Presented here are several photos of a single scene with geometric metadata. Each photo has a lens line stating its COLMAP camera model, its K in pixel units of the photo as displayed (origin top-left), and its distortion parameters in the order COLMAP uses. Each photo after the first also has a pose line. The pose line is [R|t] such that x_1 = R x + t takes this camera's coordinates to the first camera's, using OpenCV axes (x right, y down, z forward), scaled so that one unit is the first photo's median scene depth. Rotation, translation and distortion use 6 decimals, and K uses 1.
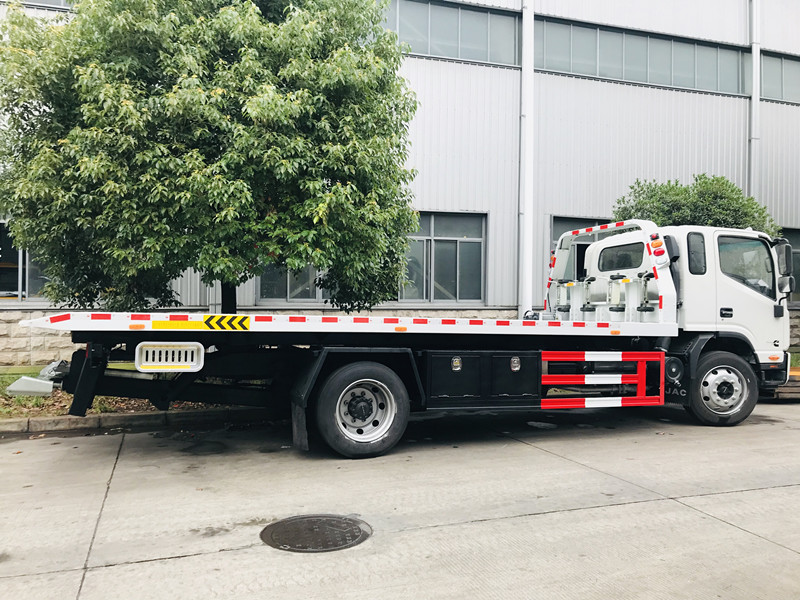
lens RADIAL K [[645.4, 0, 400.0], [0, 645.4, 300.0], [0, 0, 1]] dist [-0.001538, -0.000277]
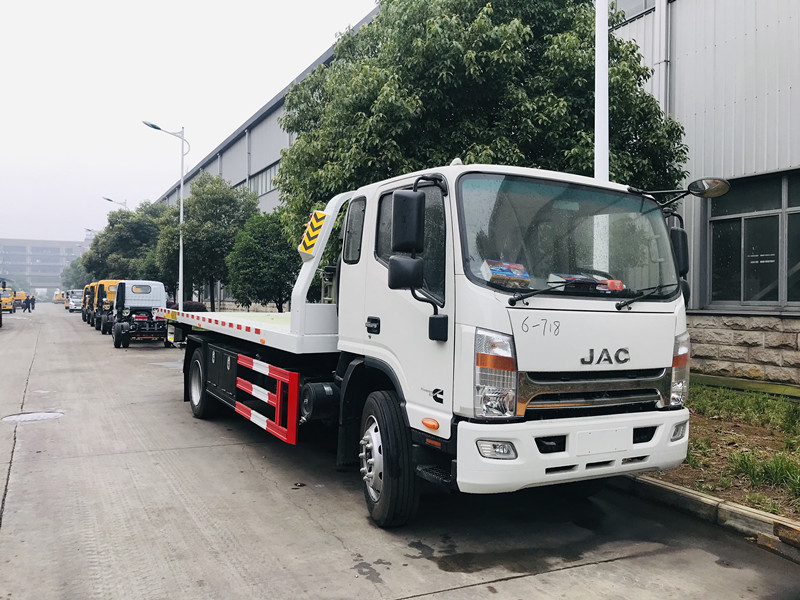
lens RADIAL K [[645.4, 0, 400.0], [0, 645.4, 300.0], [0, 0, 1]] dist [-0.001538, -0.000277]
pose [[0.178146, -0.008389, -0.983968, 1.088211], [-0.015073, 0.999823, -0.011253, 0.002424], [0.983889, 0.016836, 0.177988, 0.918632]]
